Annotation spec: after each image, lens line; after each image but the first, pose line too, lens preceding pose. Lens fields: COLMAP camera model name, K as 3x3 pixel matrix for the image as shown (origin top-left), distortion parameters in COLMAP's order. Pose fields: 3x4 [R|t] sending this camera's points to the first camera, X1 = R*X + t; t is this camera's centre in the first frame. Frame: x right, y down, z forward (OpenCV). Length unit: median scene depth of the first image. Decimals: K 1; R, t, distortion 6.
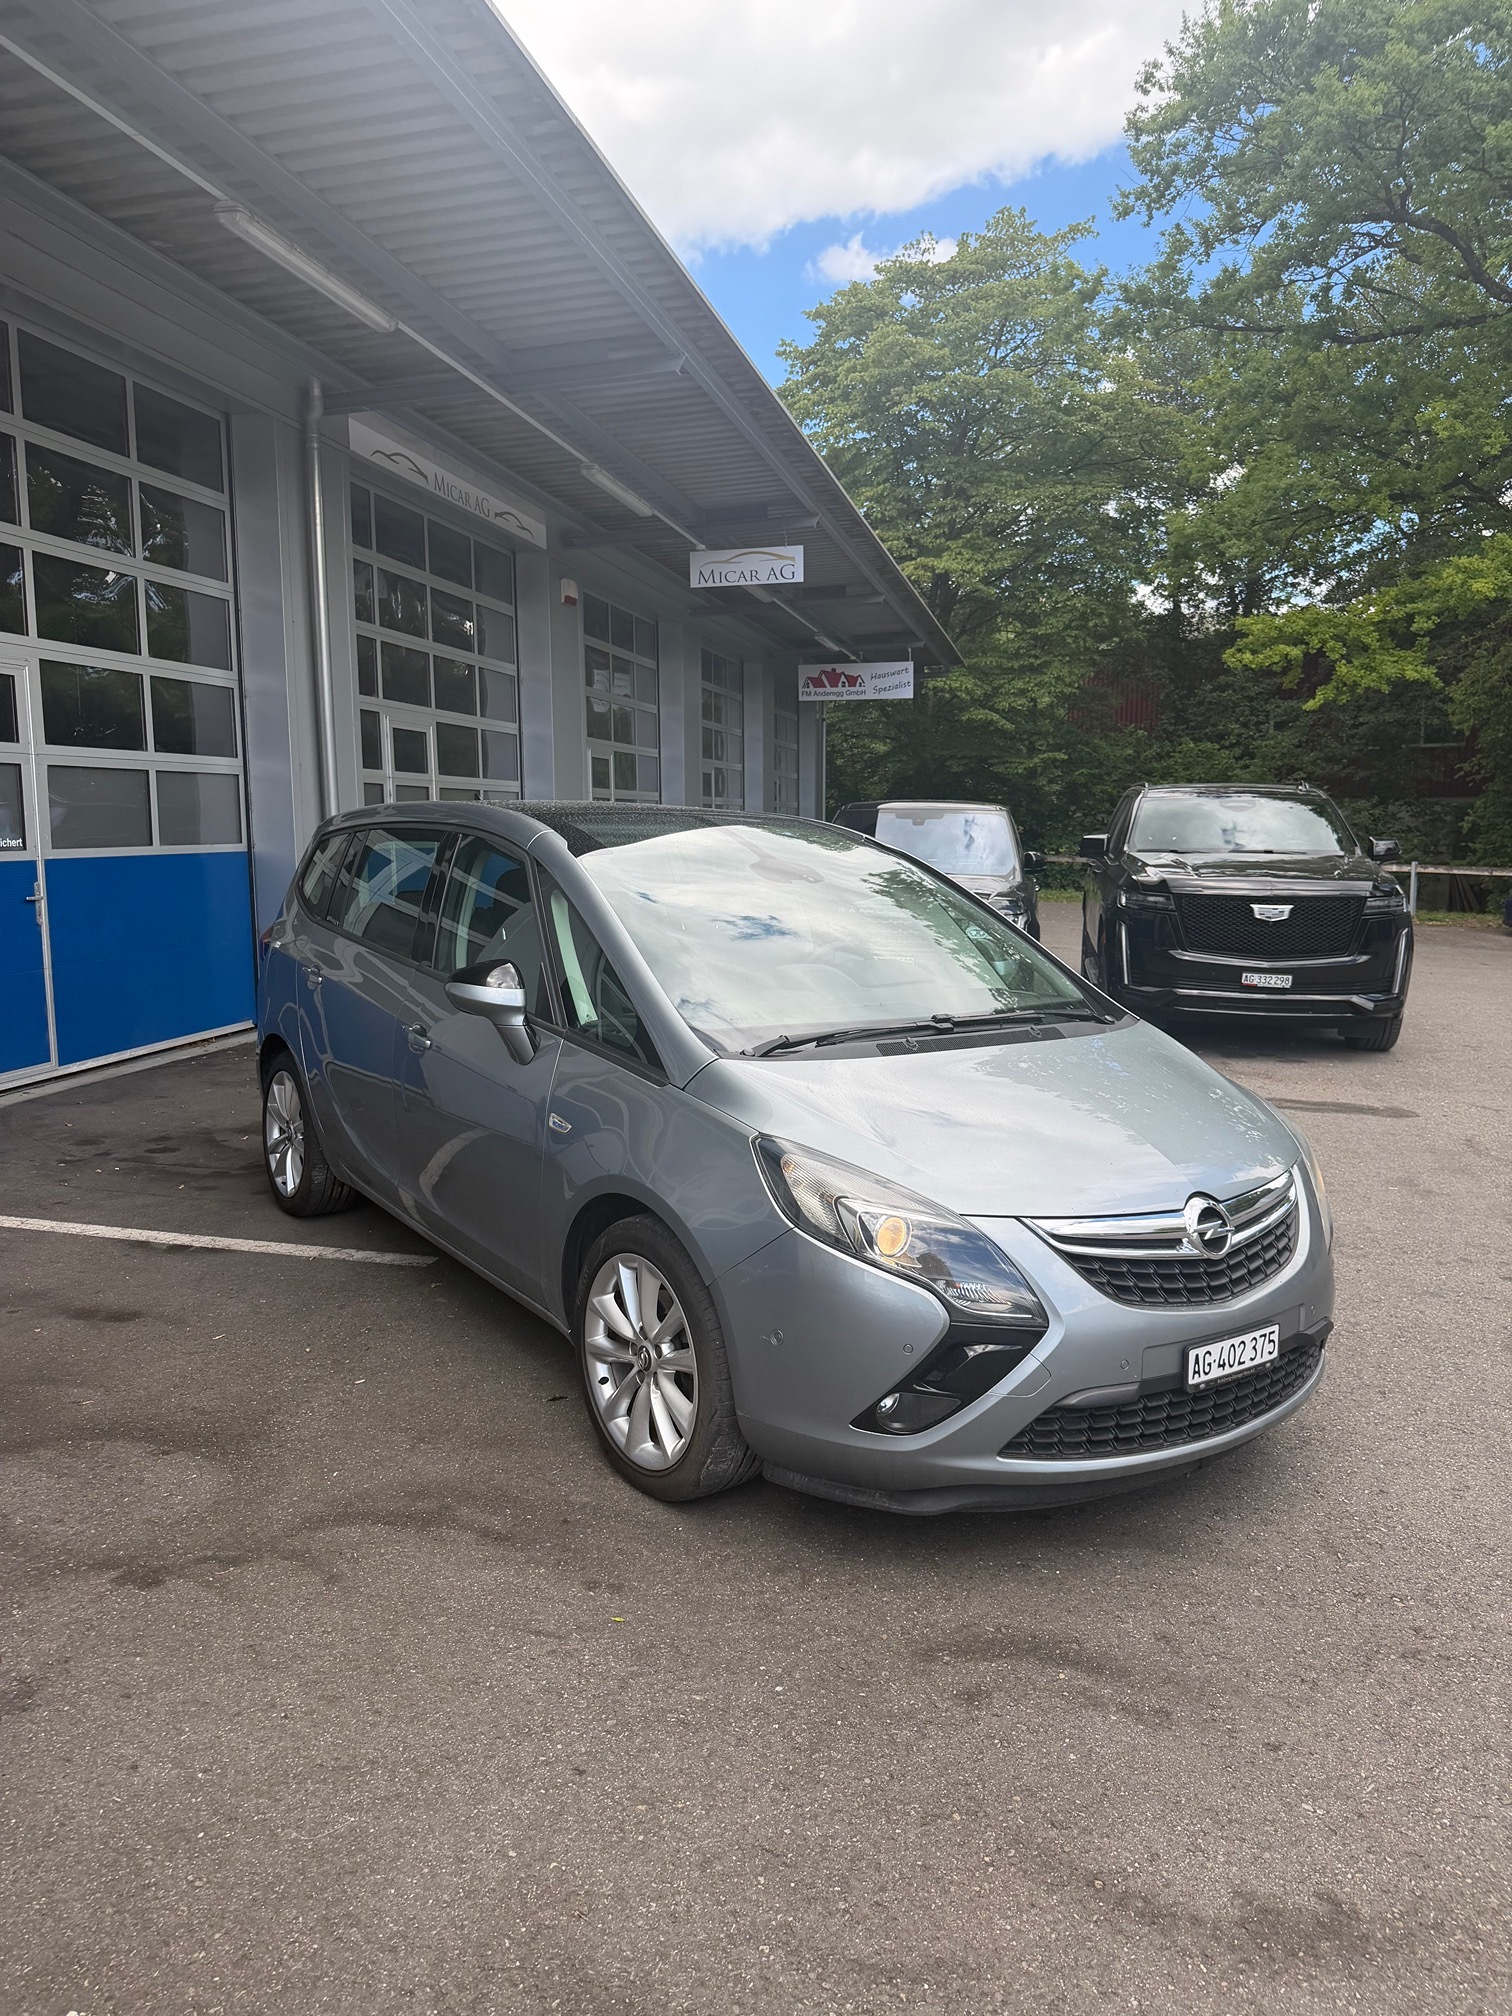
lens RADIAL K [[1423.6, 0, 764.7], [0, 1423.6, 1003.2], [0, 0, 1]] dist [0.034212, -0.043681]
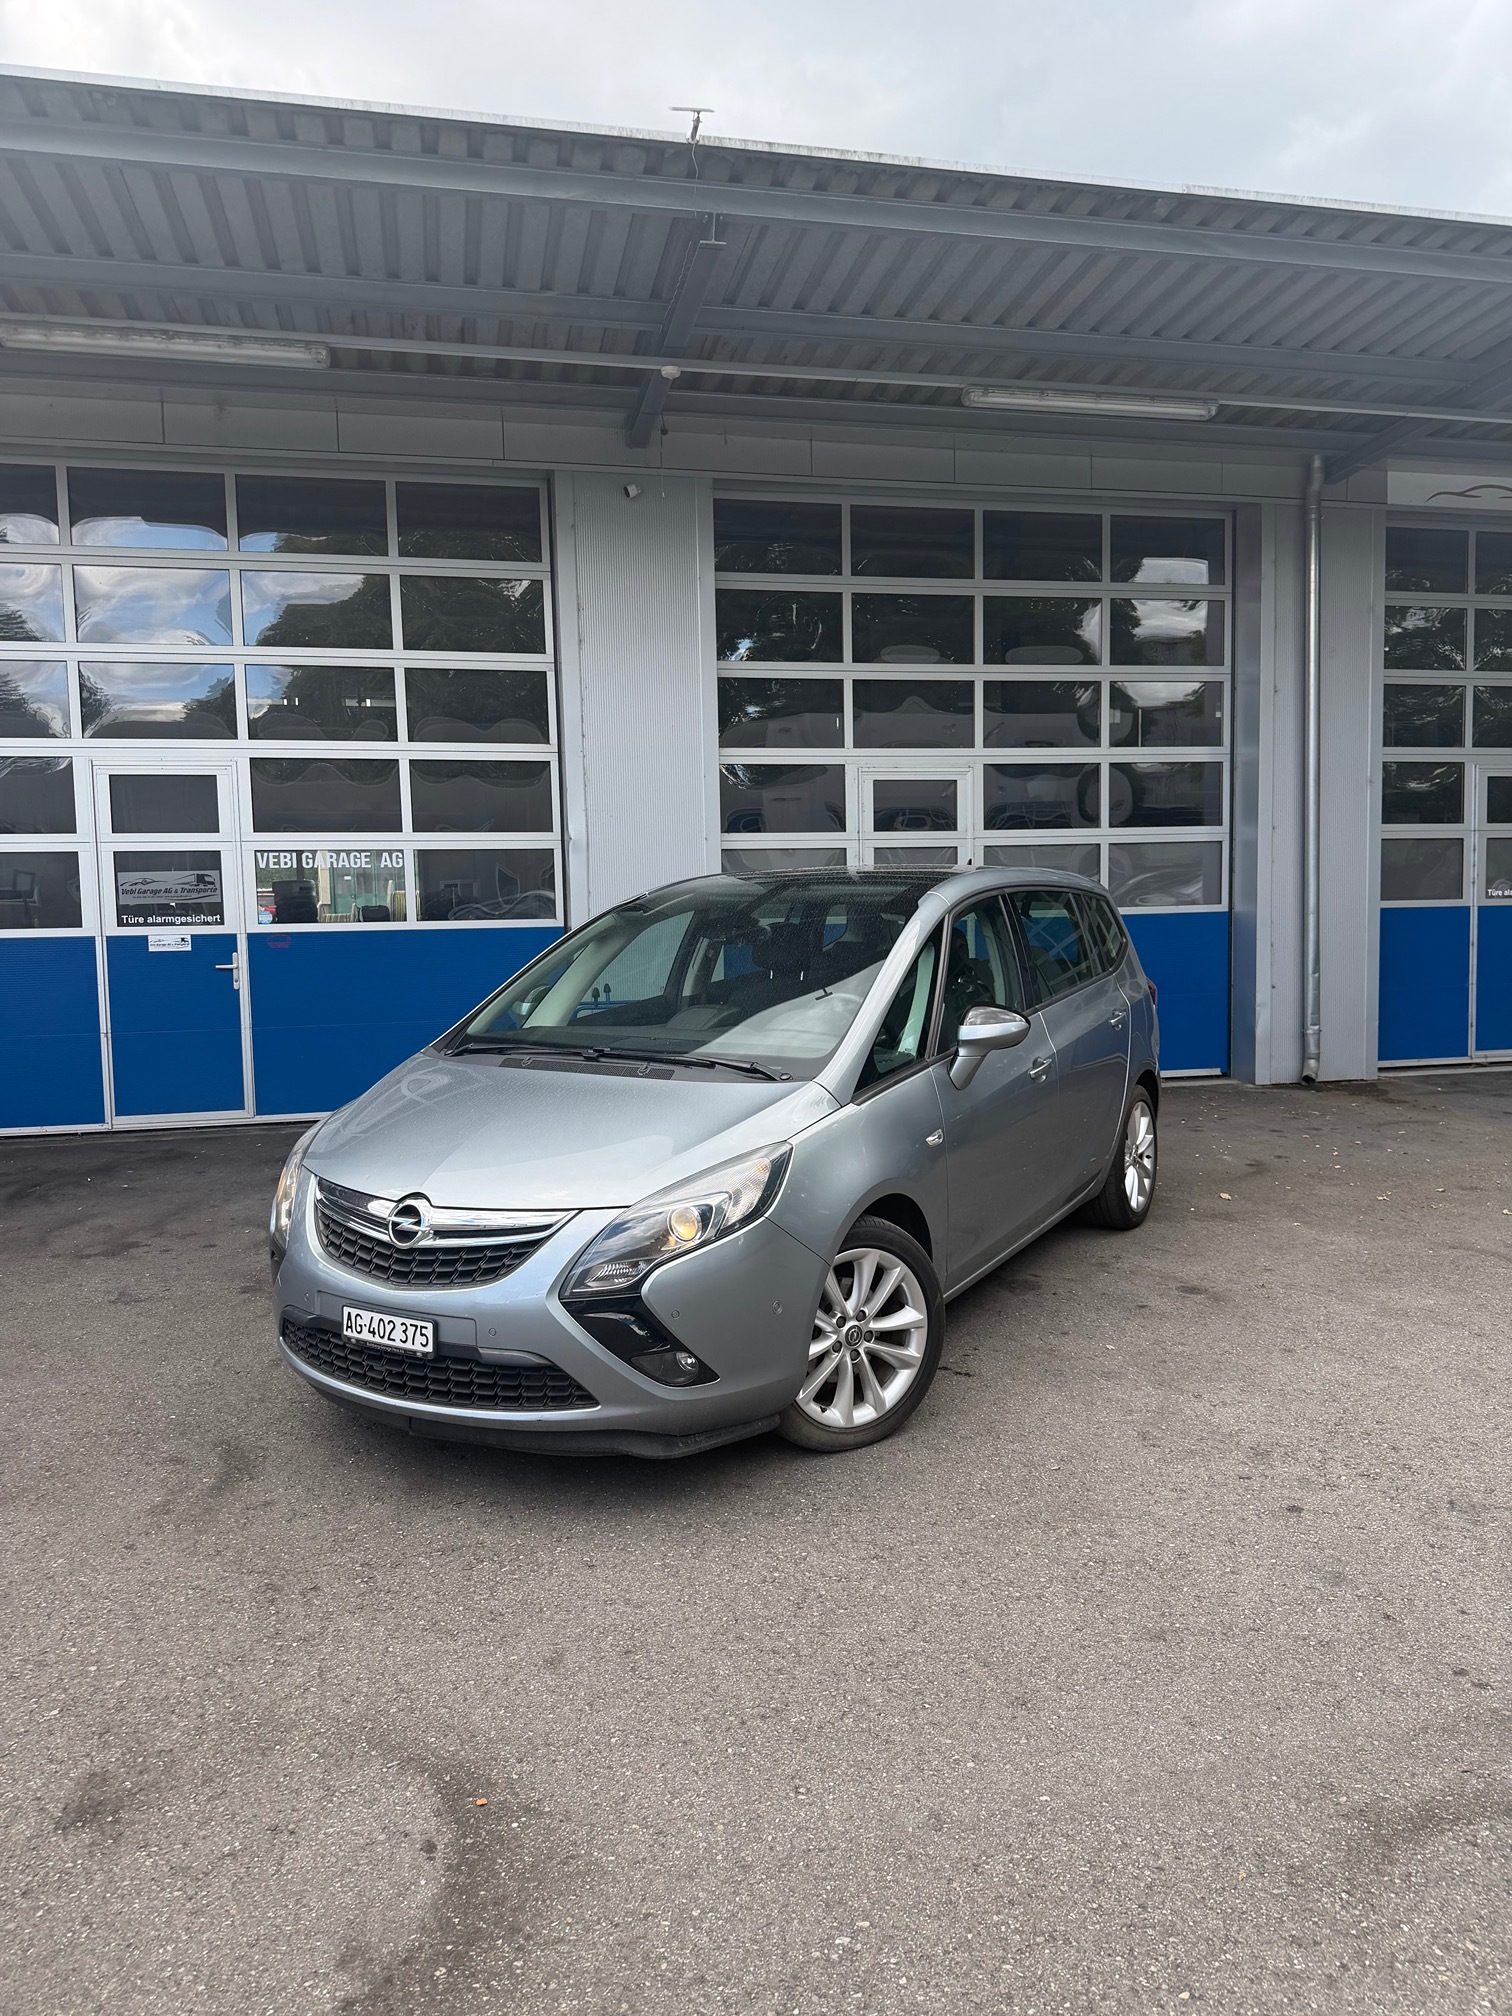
lens RADIAL K [[1423.6, 0, 761.9], [0, 1423.6, 1011.2], [0, 0, 1]] dist [0.034212, -0.043681]
pose [[0.425859, 0.061264, -0.902713, 0.889388], [-0.095059, 0.995213, 0.022697, -0.042987], [0.899782, 0.076145, 0.429644, 0.441659]]
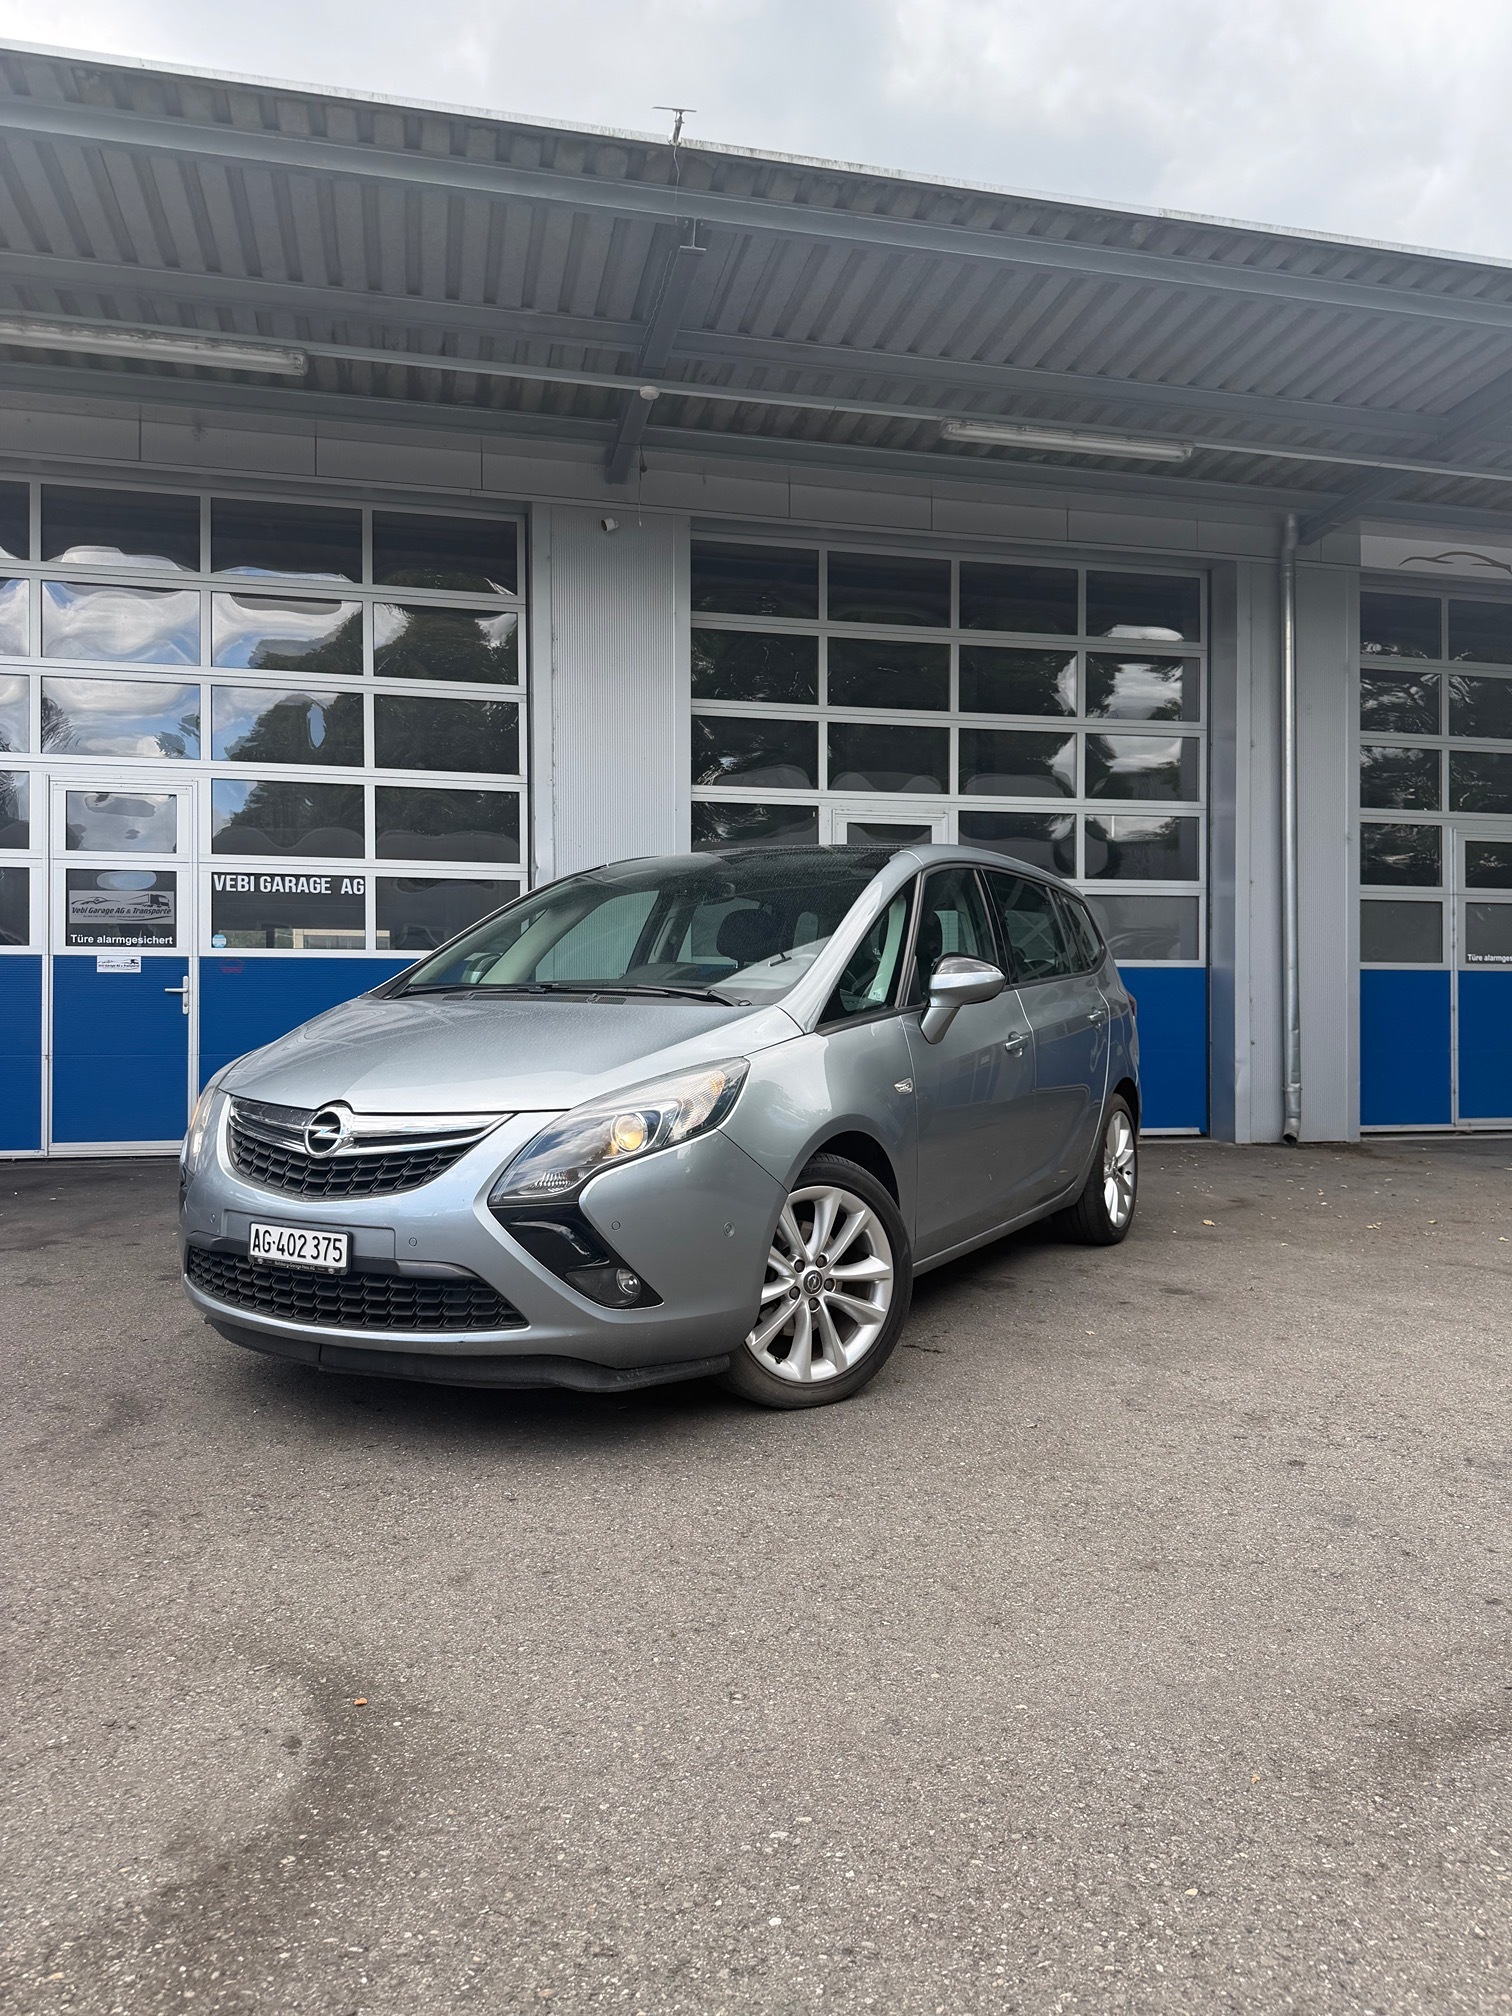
lens RADIAL K [[1423.6, 0, 752.4], [0, 1423.6, 1014.1], [0, 0, 1]] dist [0.034212, -0.043681]
pose [[0.435516, -0.004894, -0.900168, 0.849299], [-0.114241, 0.991599, -0.060662, 0.058477], [0.892903, 0.129255, 0.431298, 0.482008]]
